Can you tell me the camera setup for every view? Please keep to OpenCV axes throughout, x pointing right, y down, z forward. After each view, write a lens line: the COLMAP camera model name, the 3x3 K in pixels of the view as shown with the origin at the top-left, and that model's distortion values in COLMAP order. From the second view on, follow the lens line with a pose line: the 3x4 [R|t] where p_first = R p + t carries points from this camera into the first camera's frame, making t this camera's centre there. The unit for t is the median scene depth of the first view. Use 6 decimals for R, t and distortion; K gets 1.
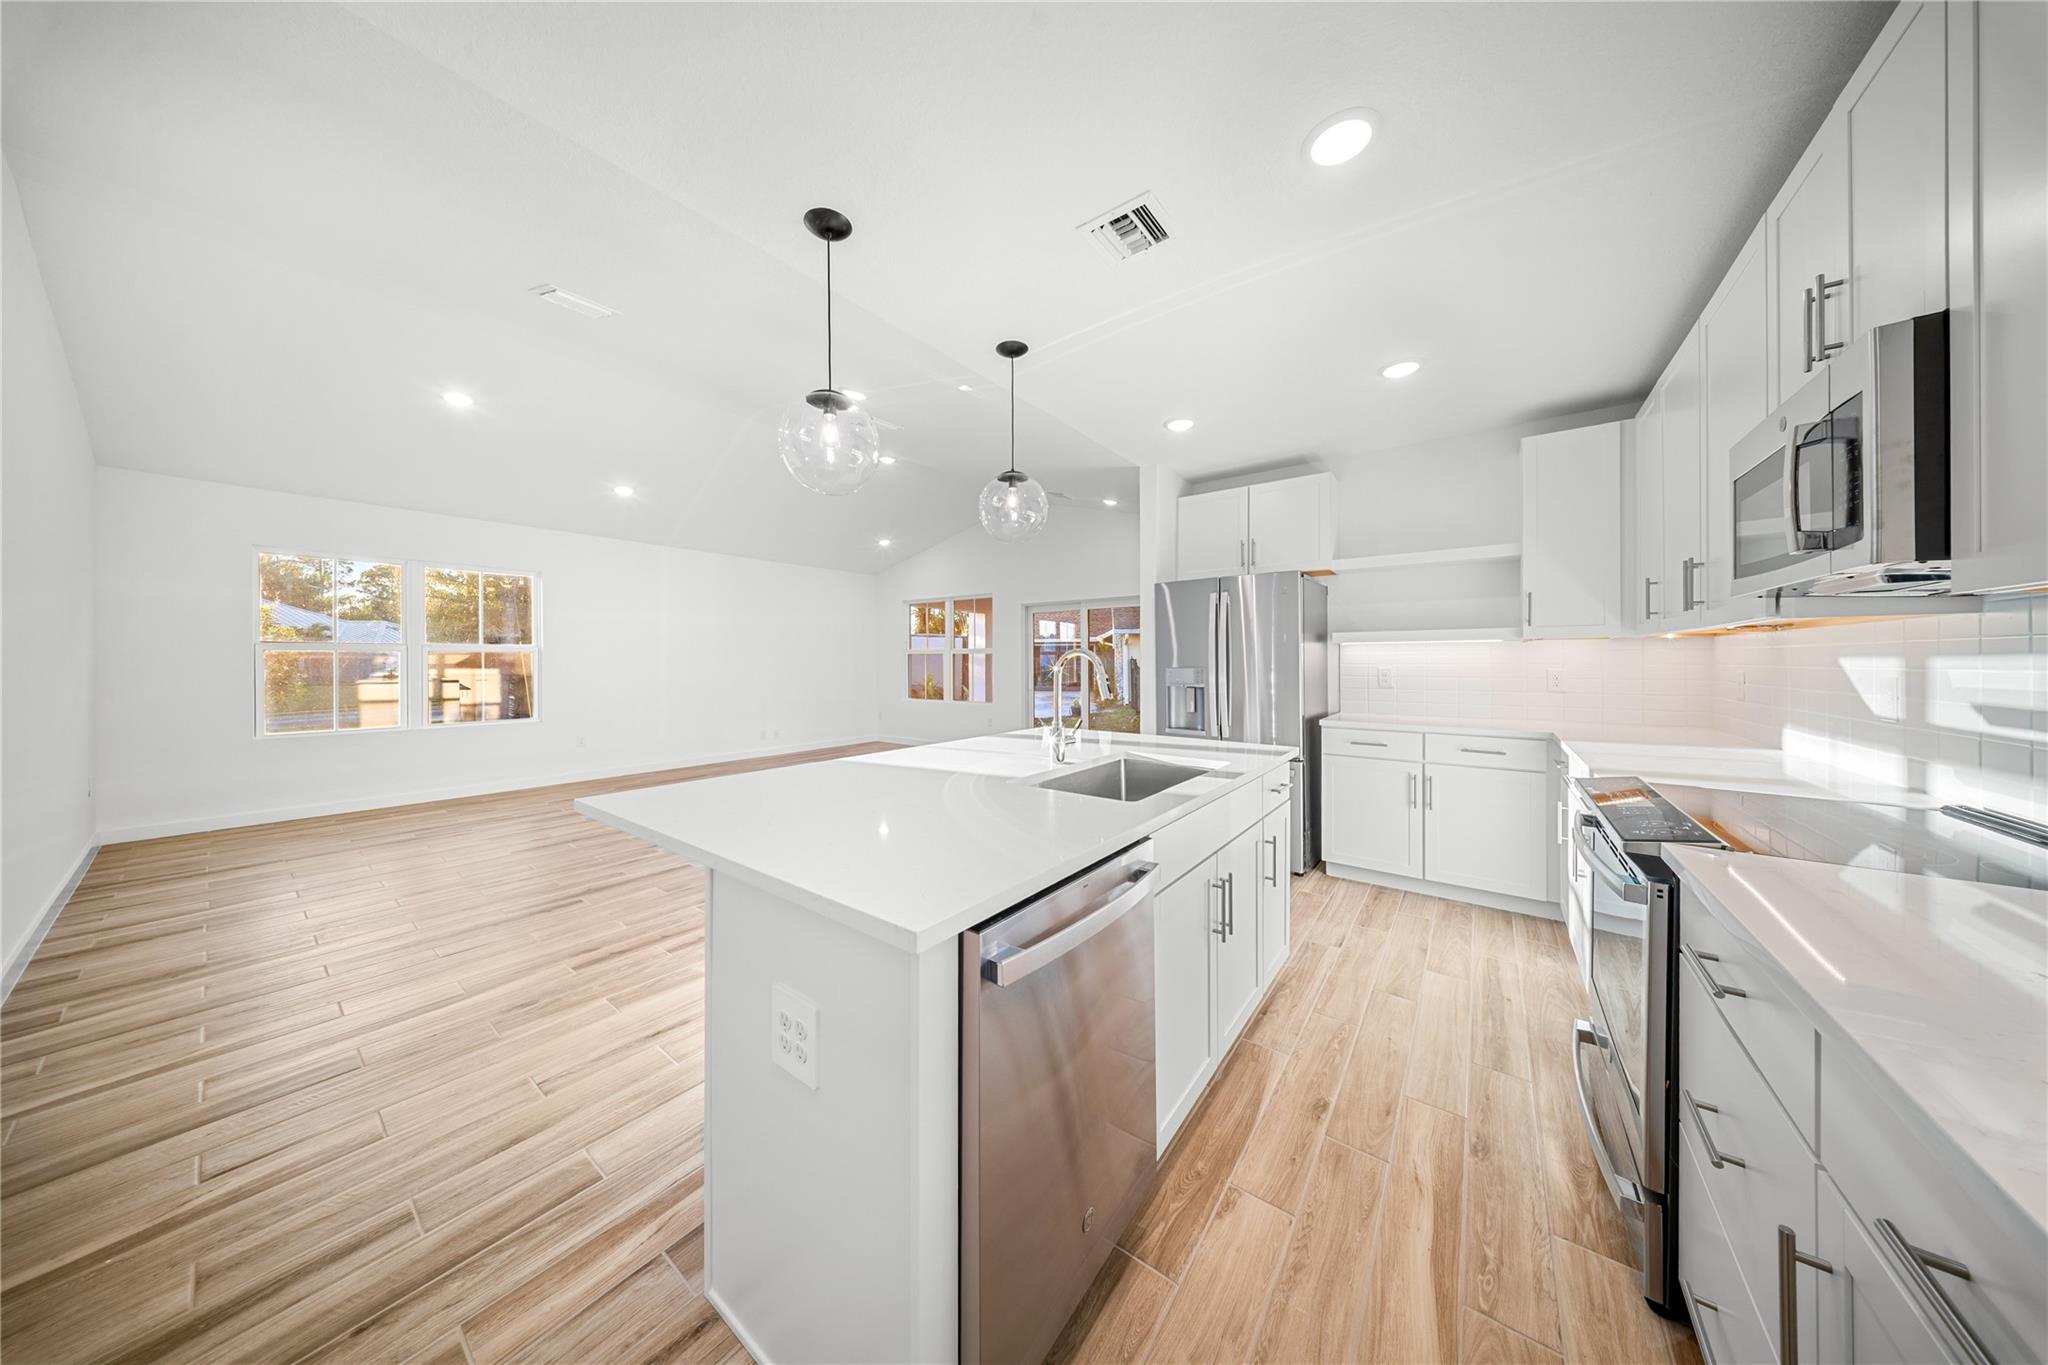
lens RADIAL K [[607.1, 0, 1022.2], [0, 607.1, 659.3], [0, 0, 1]] dist [0.006666, 0.000016]
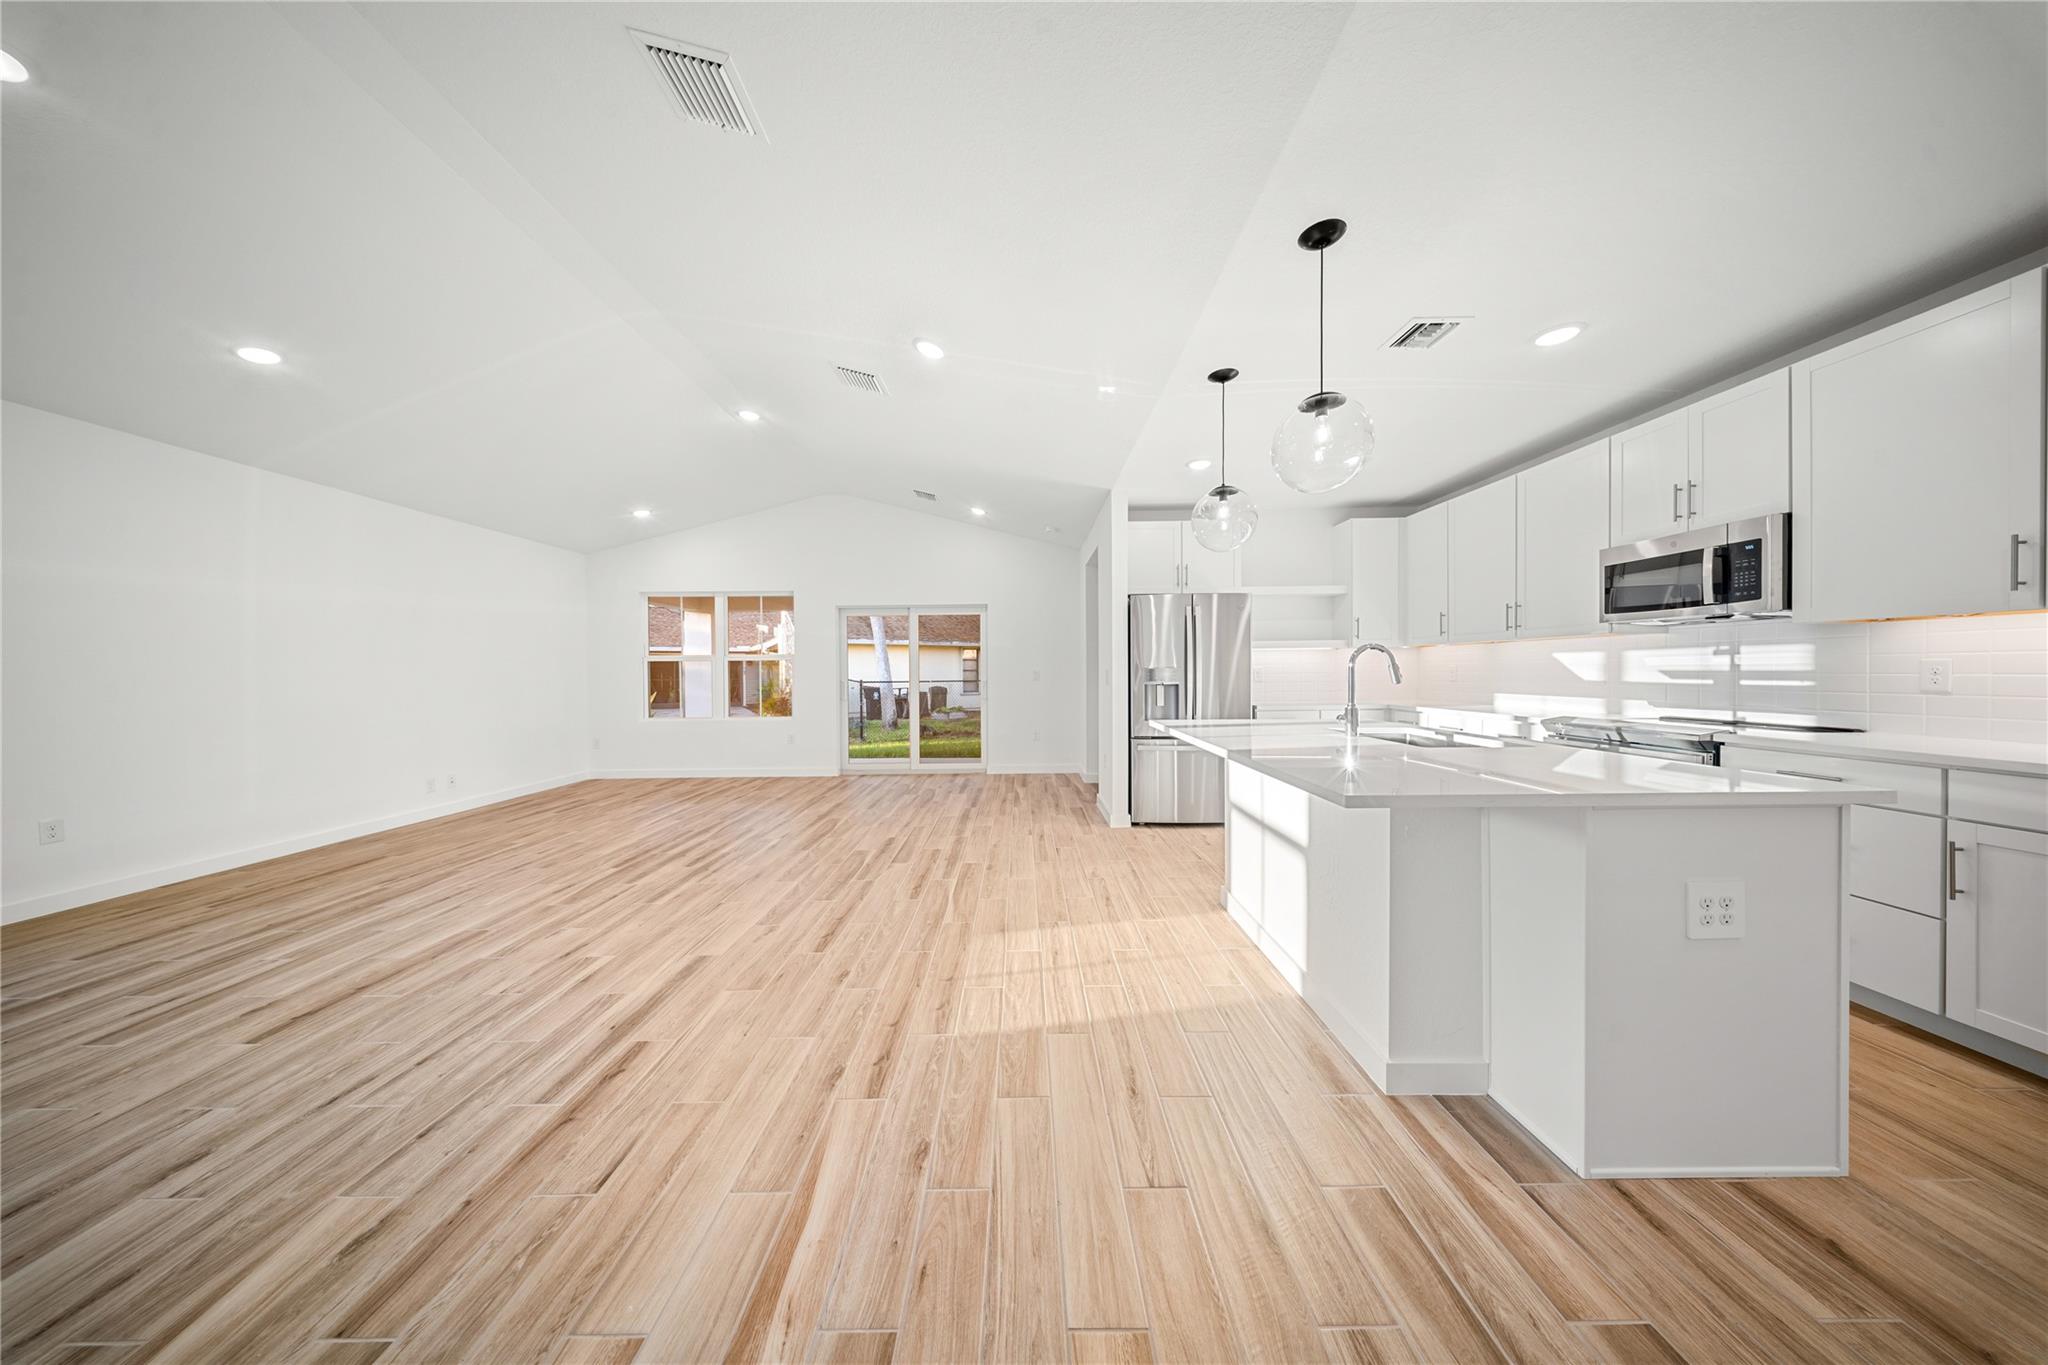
lens RADIAL K [[600.0, 0, 1020.9], [0, 600.0, 680.0], [0, 0, 1]] dist [0.006100, -0.000041]
pose [[0.792569, -0.015297, 0.609590, -0.990242], [0.008361, 0.999864, 0.014221, 0.028700], [-0.609724, -0.006174, 0.792590, 0.357897]]
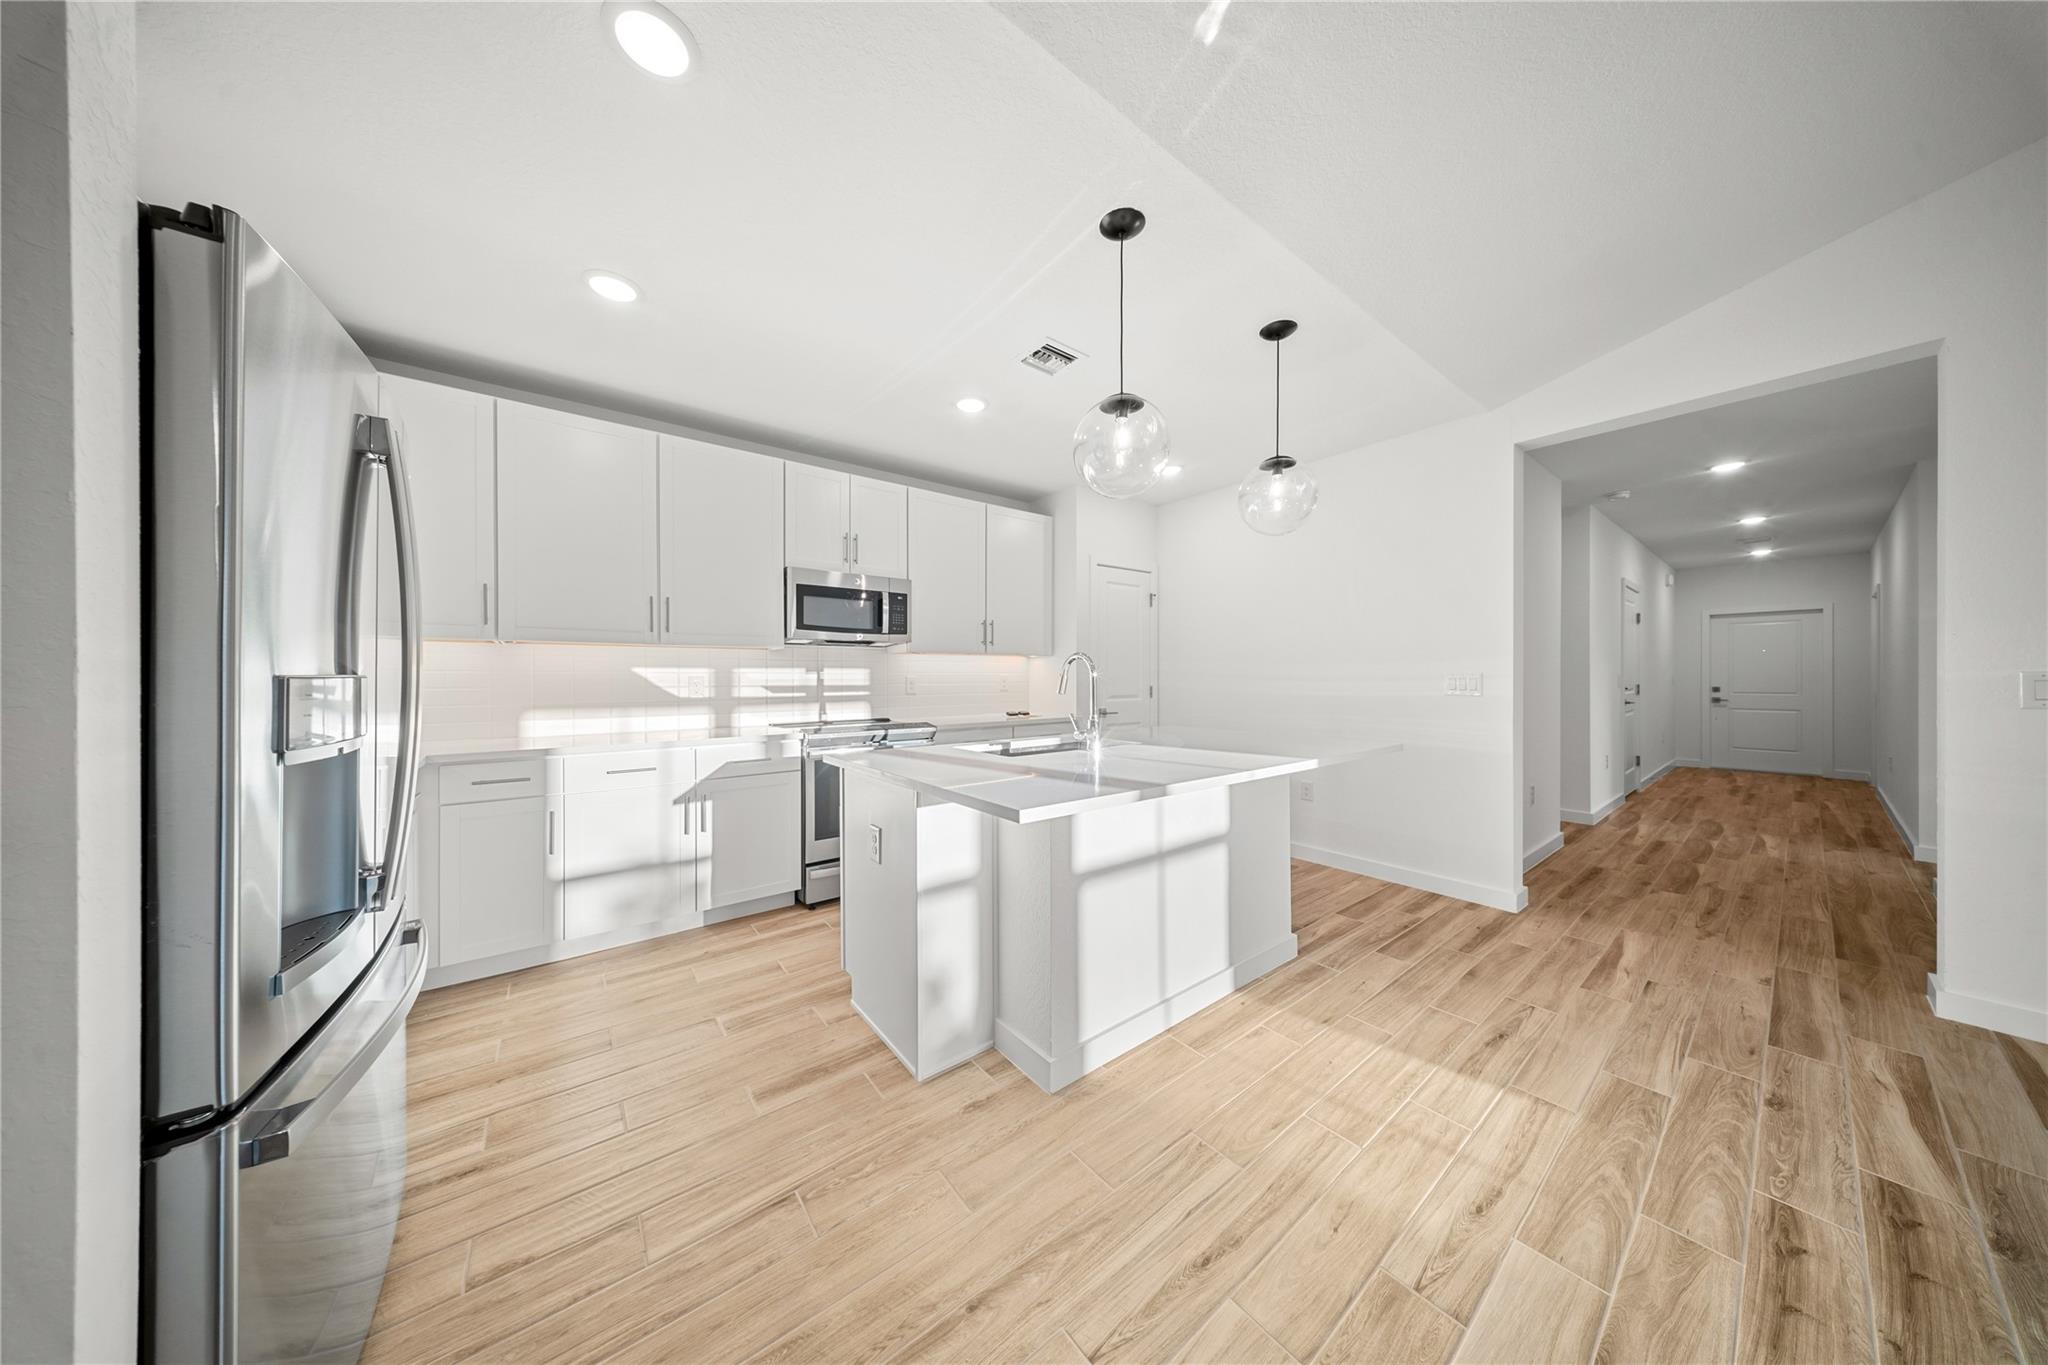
lens RADIAL K [[594.6, 0, 1018.9], [0, 594.6, 680.9], [0, 0, 1]] dist [0.001647, -0.000059]
pose [[-0.965087, -0.000545, 0.261929, -0.077848], [0.002244, 0.999944, 0.010349, 0.019948], [-0.261920, 0.010576, -0.965032, 1.733433]]
